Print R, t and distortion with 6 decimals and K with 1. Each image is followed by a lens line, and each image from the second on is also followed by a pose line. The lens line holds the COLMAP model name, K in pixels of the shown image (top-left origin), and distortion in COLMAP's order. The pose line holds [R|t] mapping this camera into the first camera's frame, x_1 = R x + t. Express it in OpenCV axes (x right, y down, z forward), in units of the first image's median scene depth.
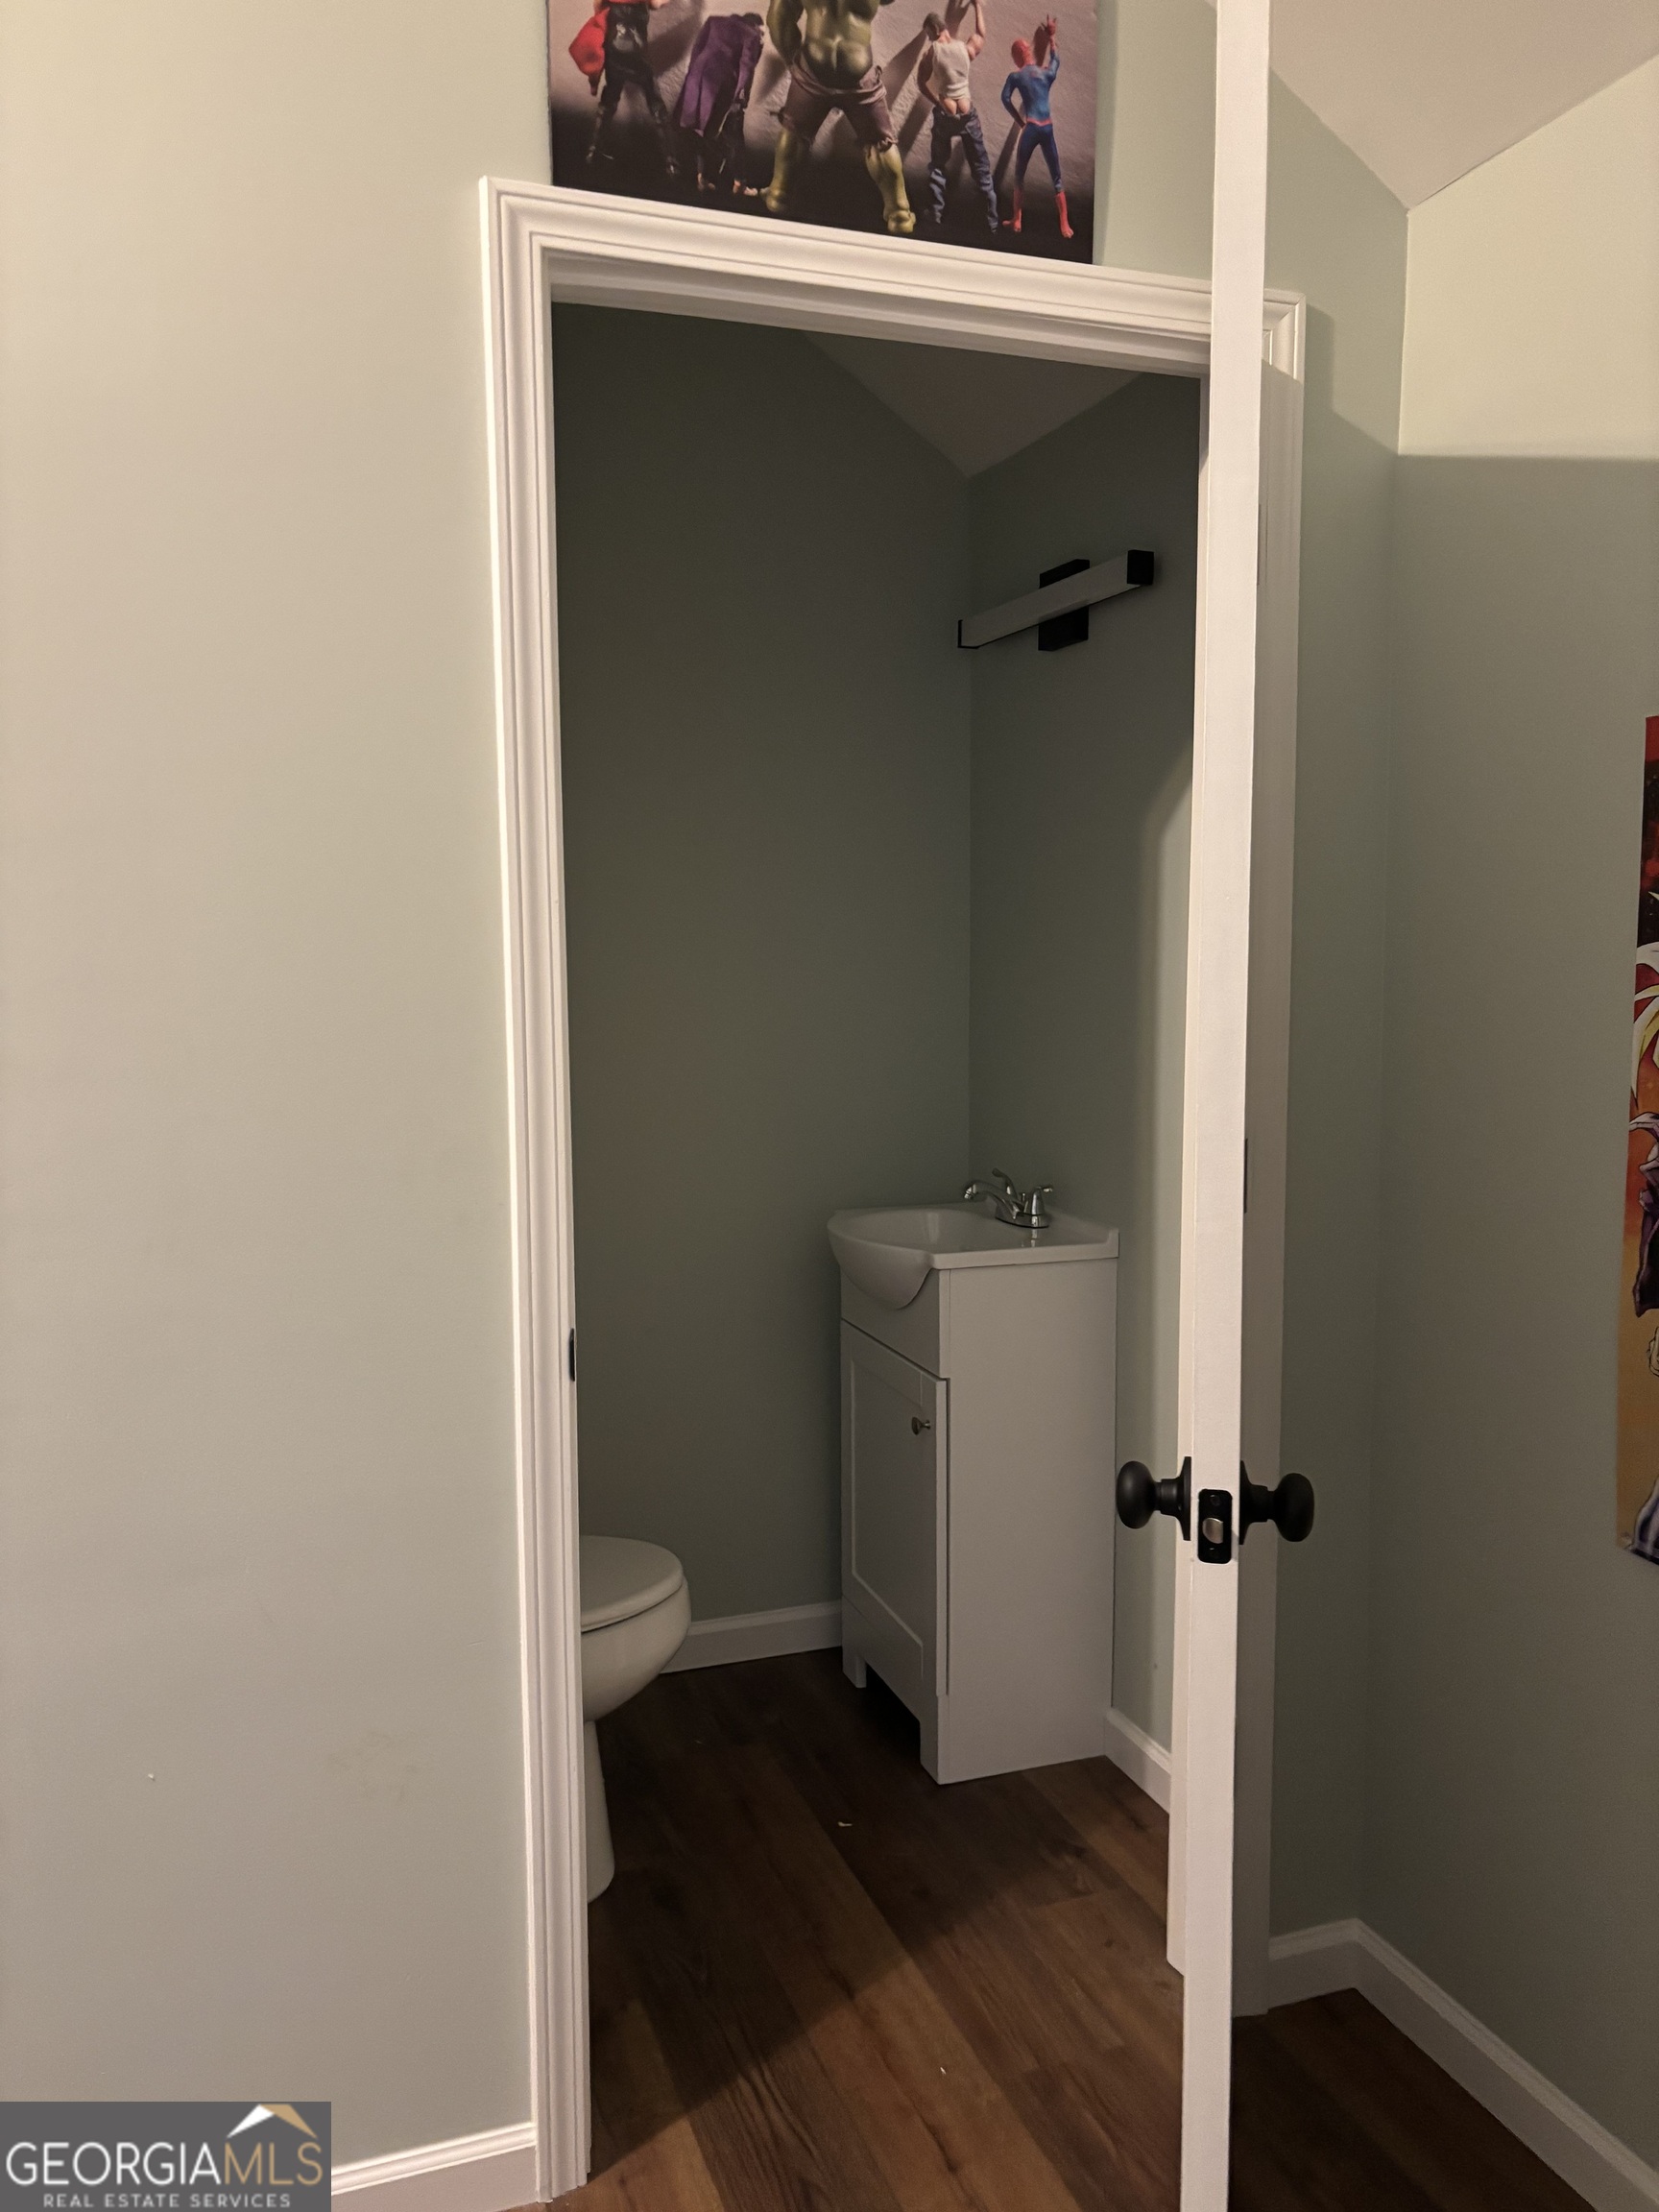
lens RADIAL K [[1702.7, 0, 829.5], [0, 1702.7, 1106.0], [0, 0, 1]] dist [0.008955, 0.004514]
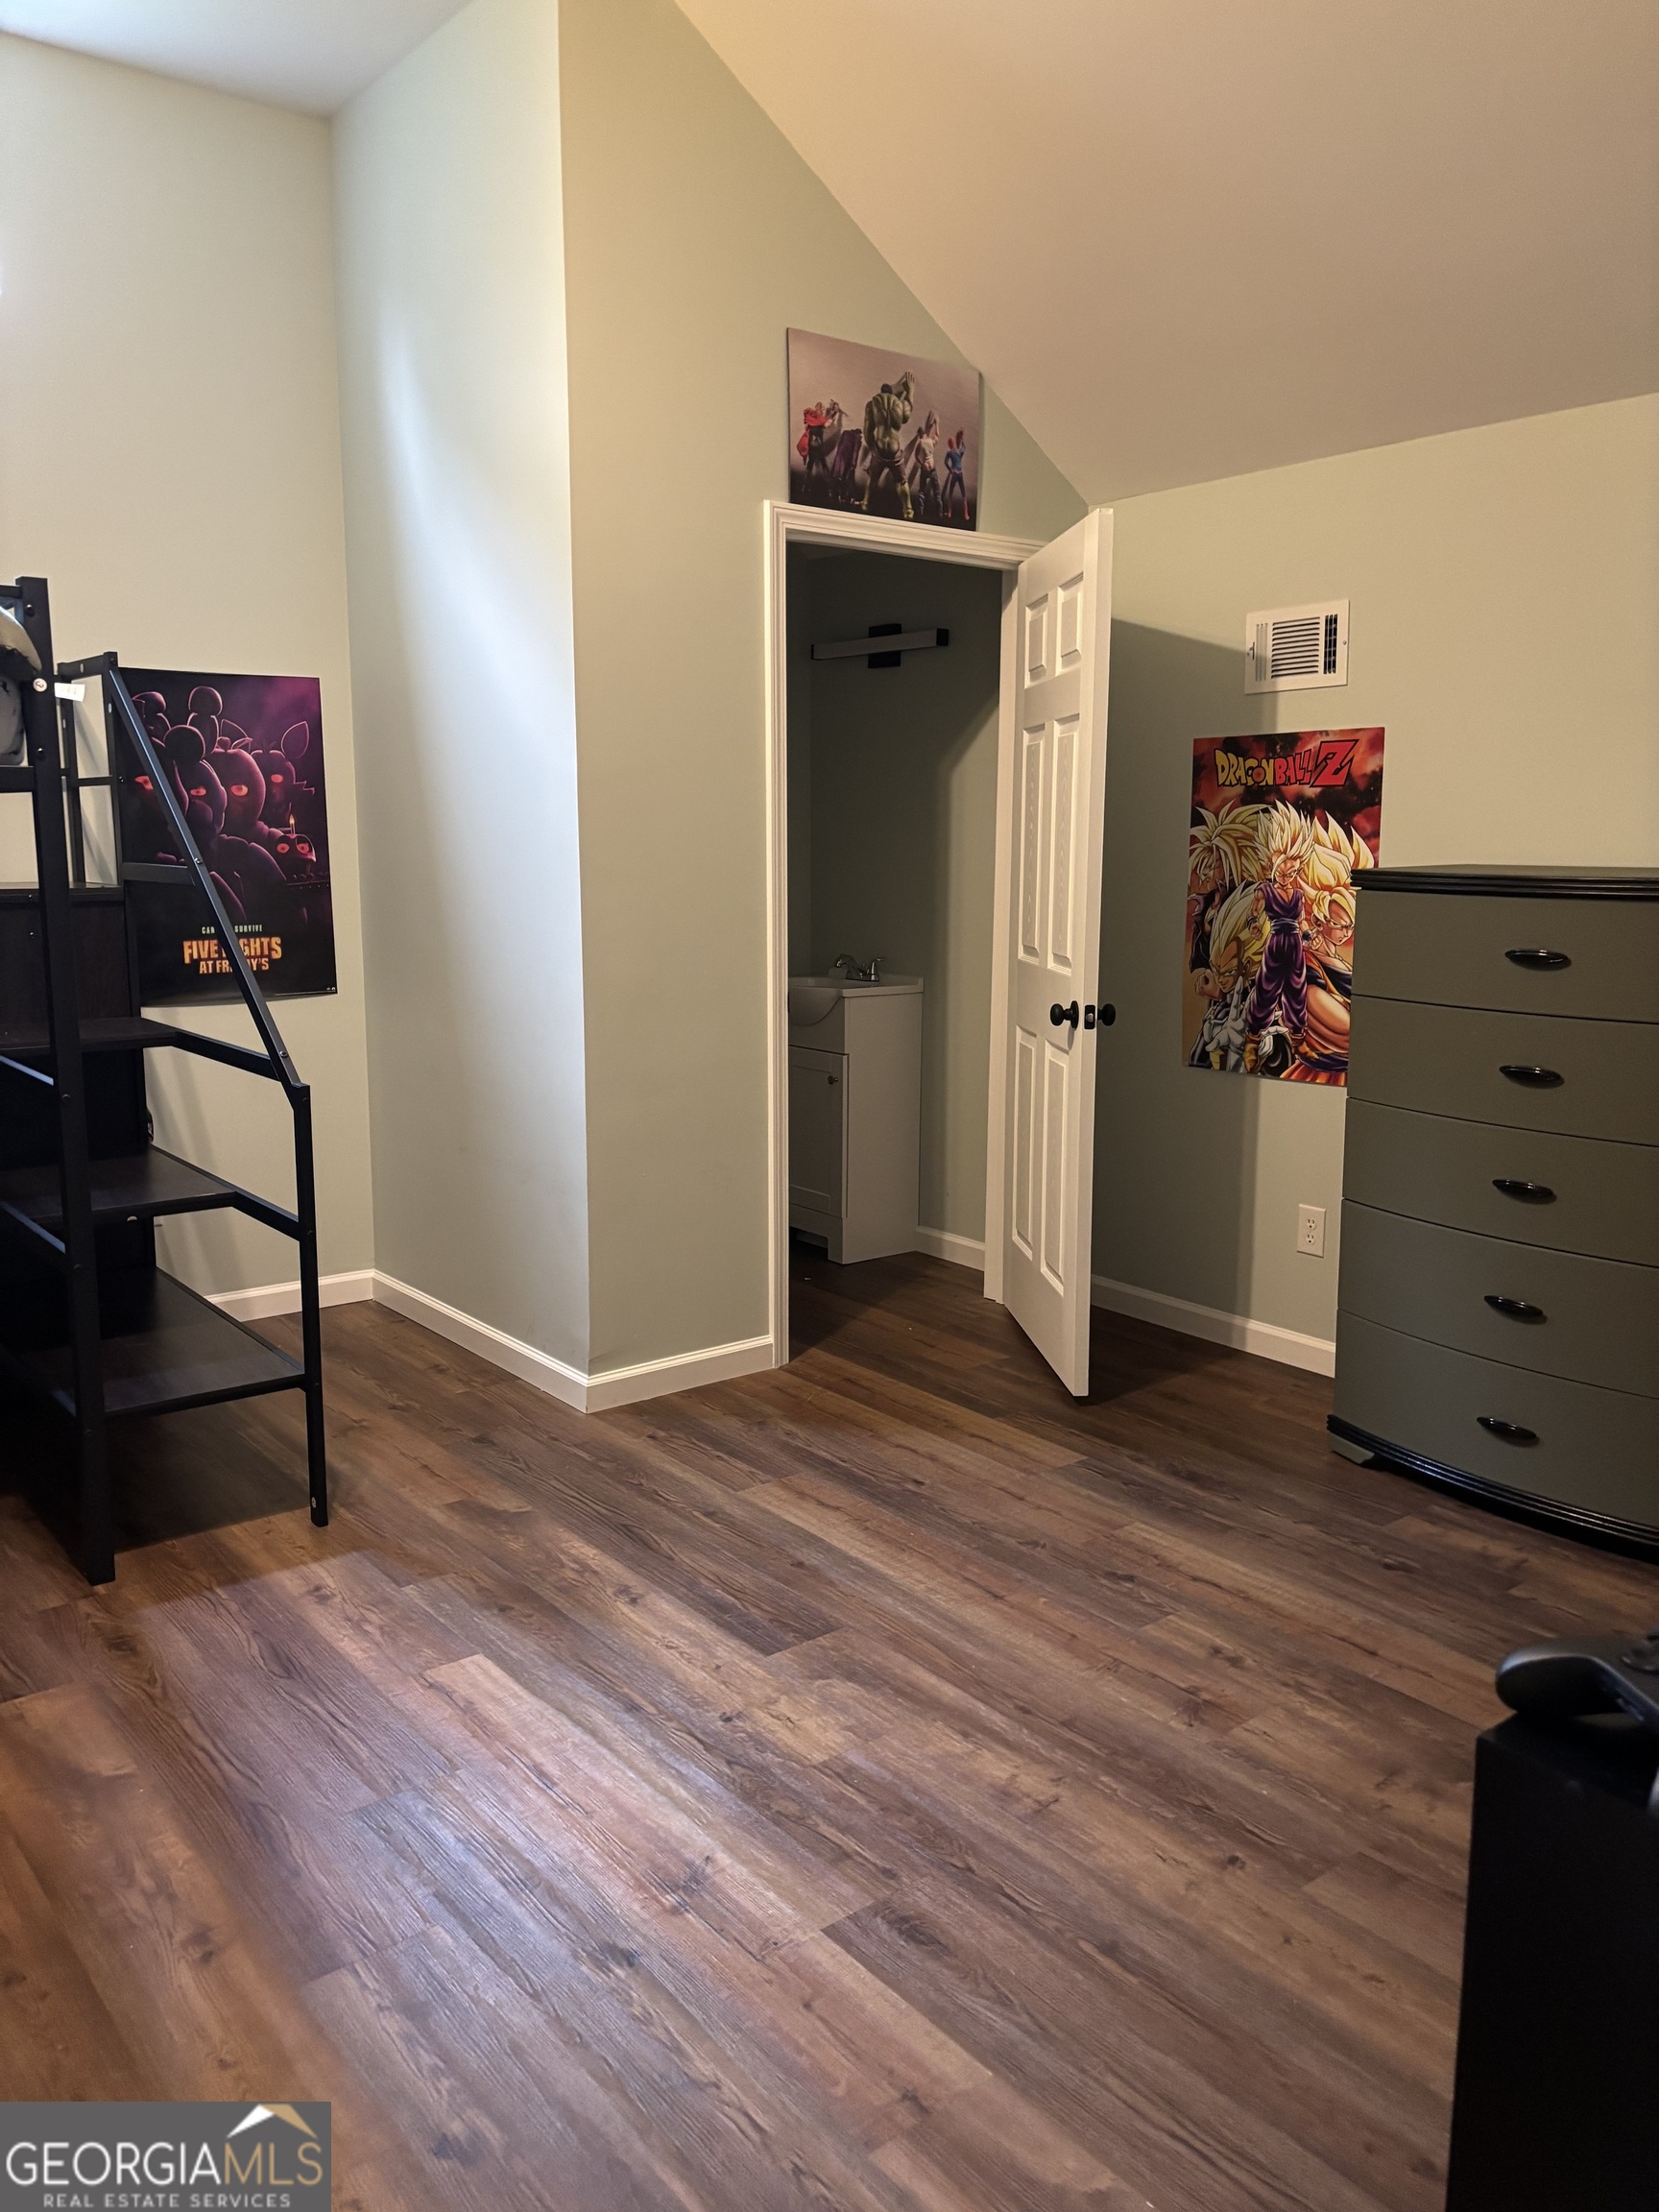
lens RADIAL K [[1702.7, 0, 829.5], [0, 1702.7, 1106.0], [0, 0, 1]] dist [0.008955, 0.004514]
pose [[0.947979, -0.041434, 0.315626, -0.841500], [0.023311, 0.997867, 0.060979, 0.149871], [-0.317479, -0.050450, 0.946922, -1.237637]]
